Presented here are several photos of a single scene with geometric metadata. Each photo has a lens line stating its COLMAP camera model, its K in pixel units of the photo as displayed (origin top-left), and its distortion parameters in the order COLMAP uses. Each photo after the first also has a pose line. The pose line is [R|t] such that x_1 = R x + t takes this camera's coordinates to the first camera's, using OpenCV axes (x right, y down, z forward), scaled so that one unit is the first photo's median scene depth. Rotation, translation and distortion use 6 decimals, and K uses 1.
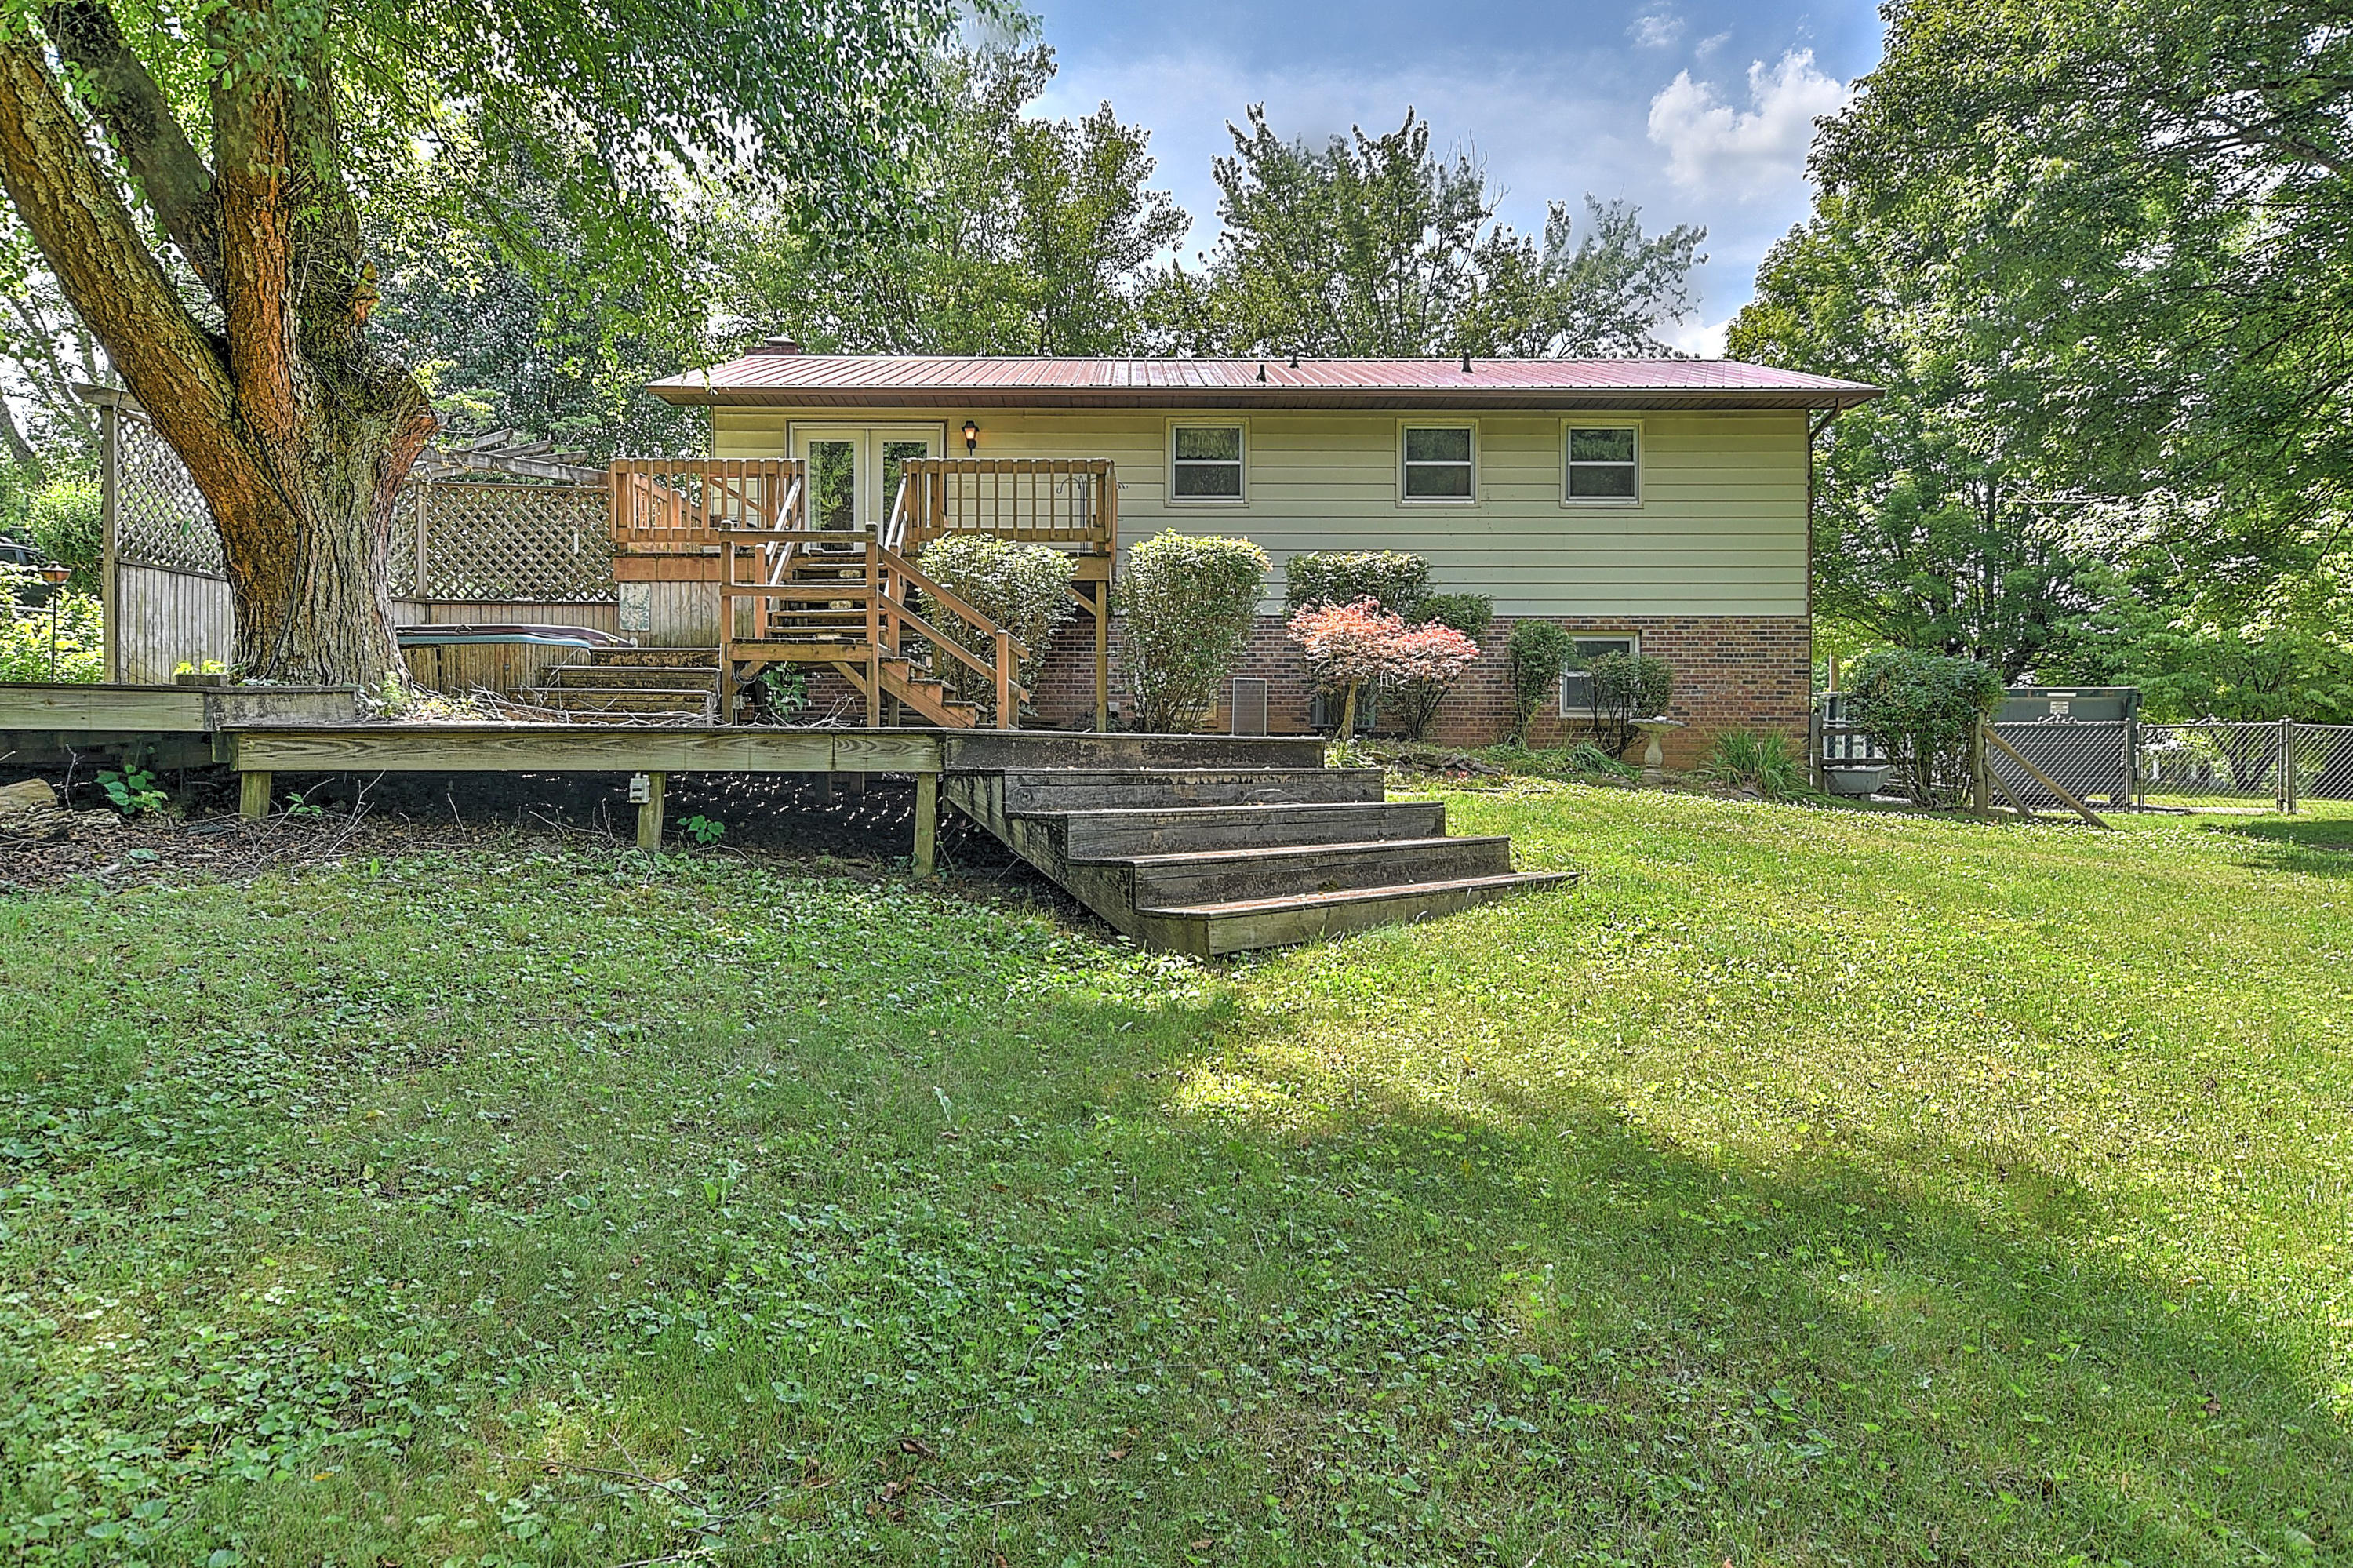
lens RADIAL K [[1511.4, 0, 1177.7], [0, 1511.4, 789.3], [0, 0, 1]] dist [0.003158, 0.002762]
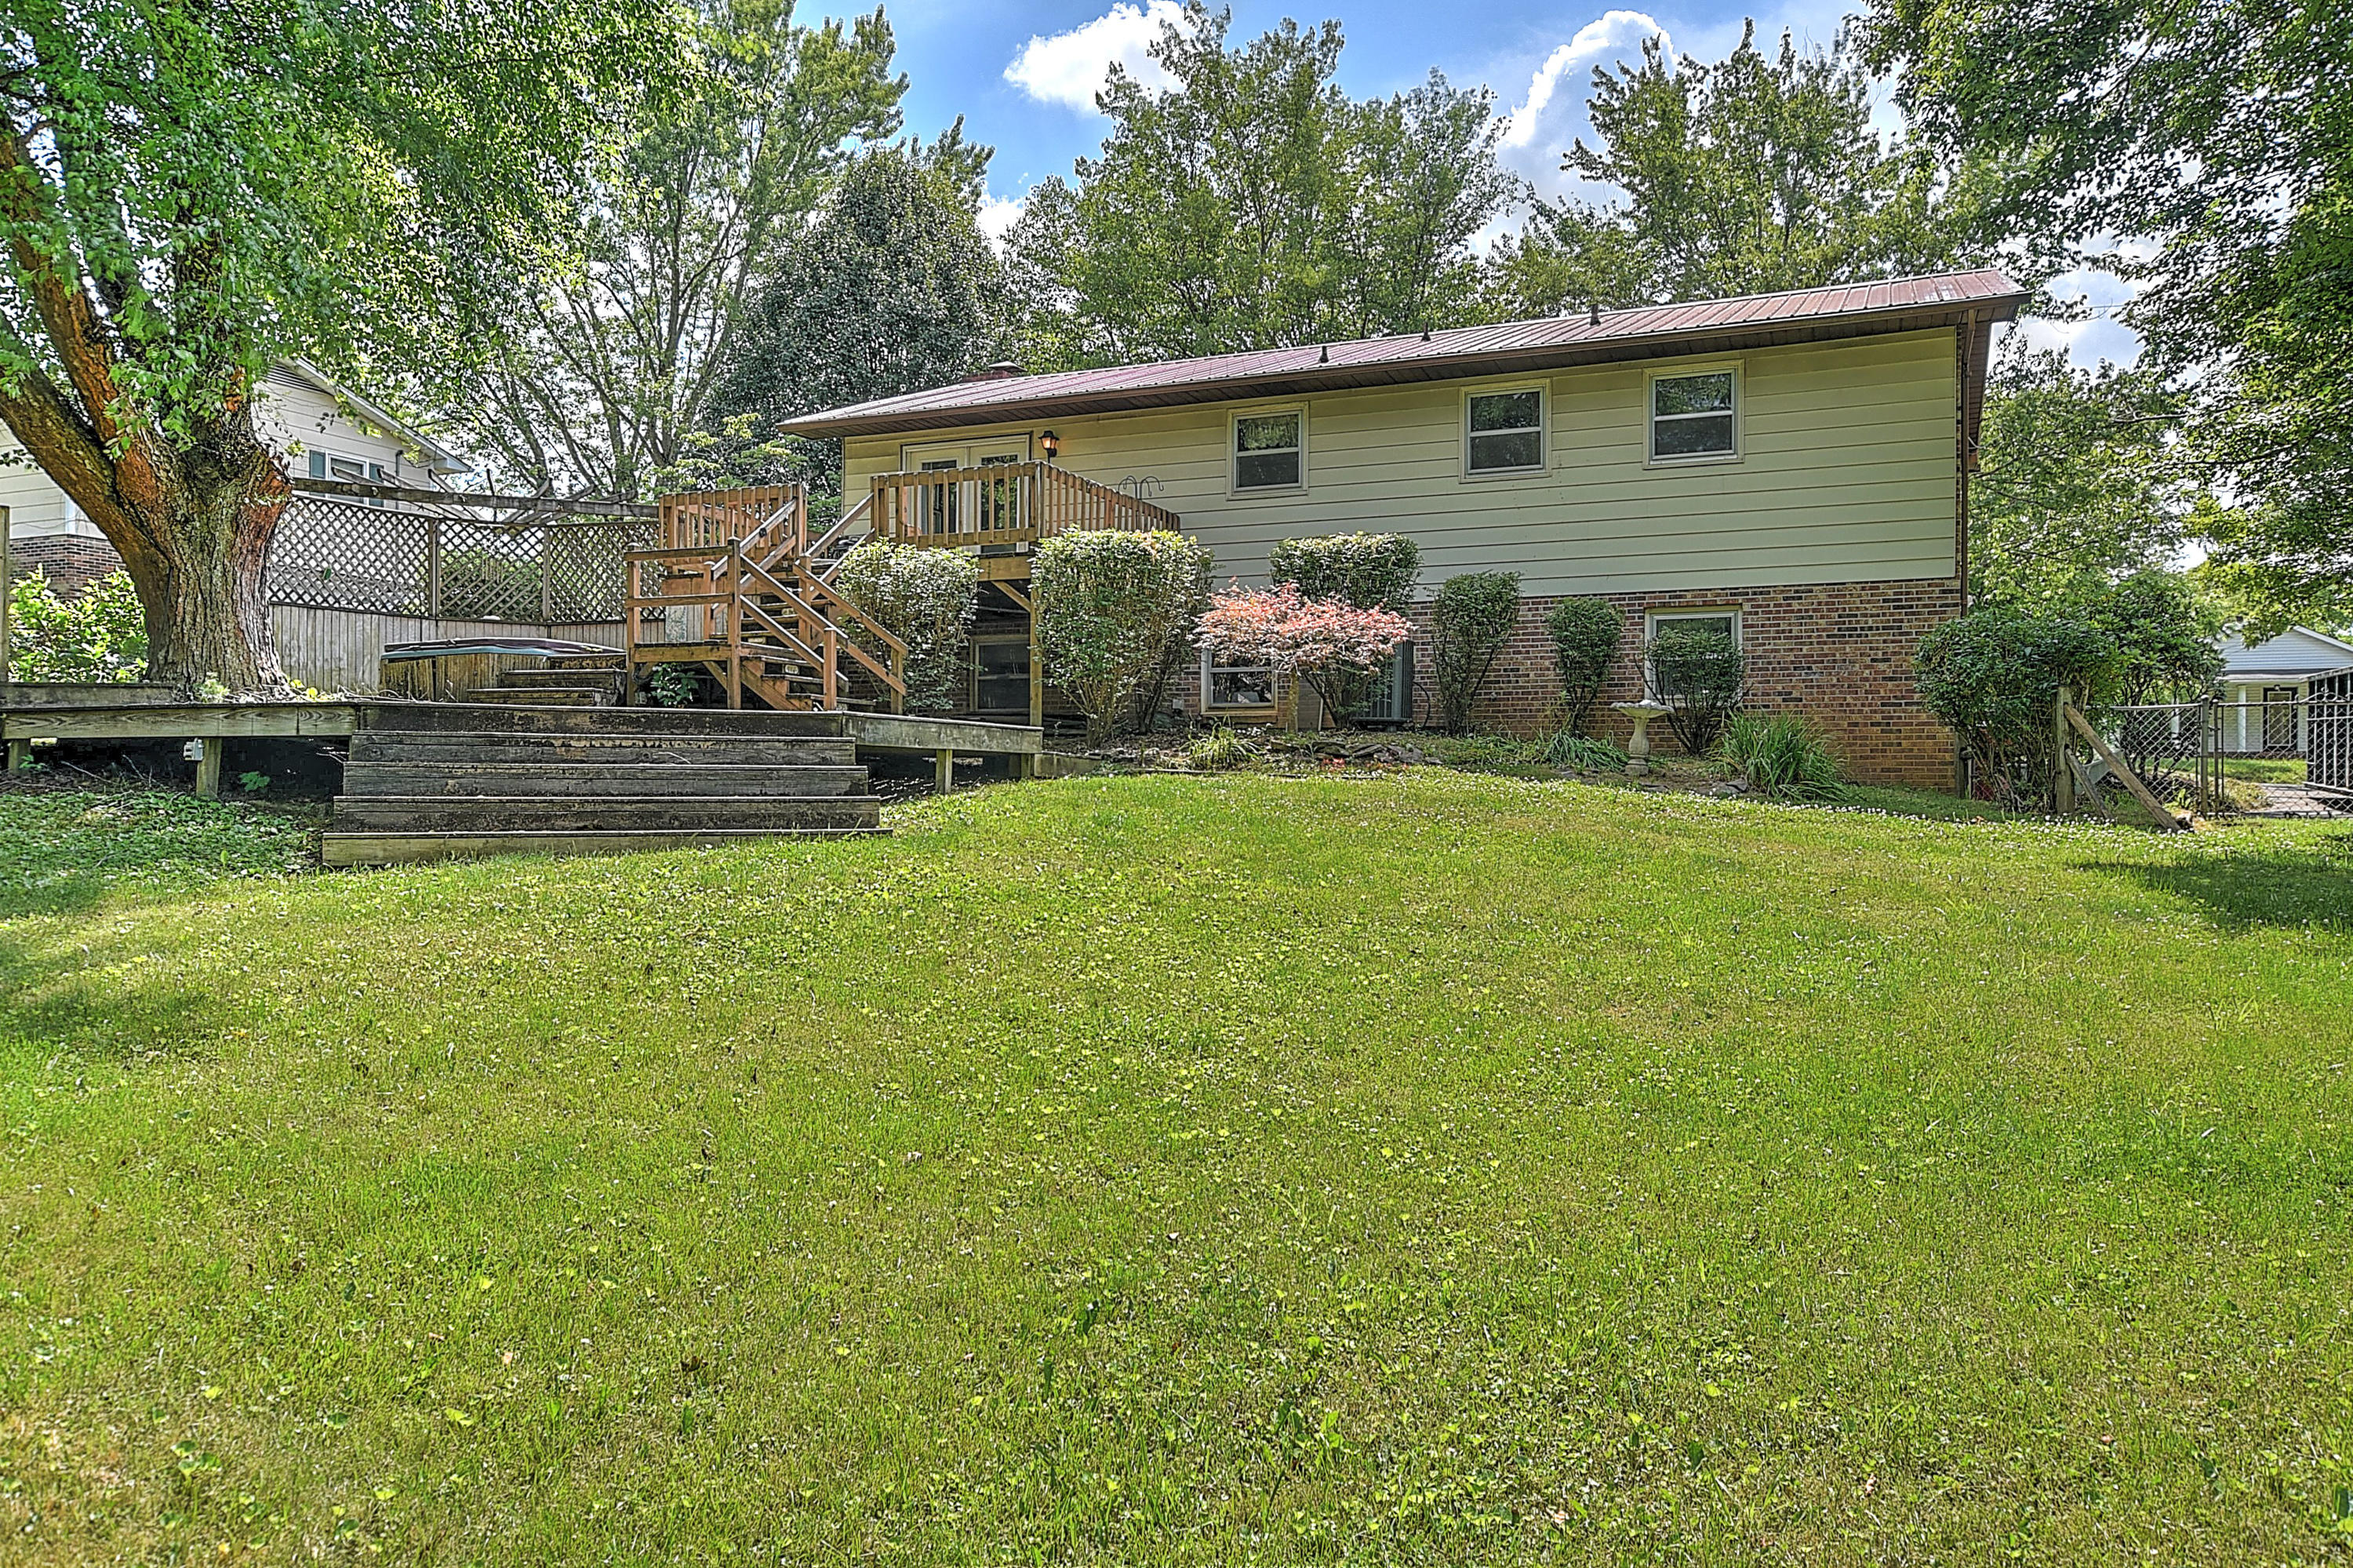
lens RADIAL K [[1660.1, 0, 1165.2], [0, 1660.1, 772.1], [0, 0, 1]] dist [0.006284, 0.000544]
pose [[0.910381, -0.001803, -0.413768, 0.403201], [-0.010049, 0.999599, -0.026466, 0.019287], [0.413650, 0.028252, 0.909998, 0.004863]]
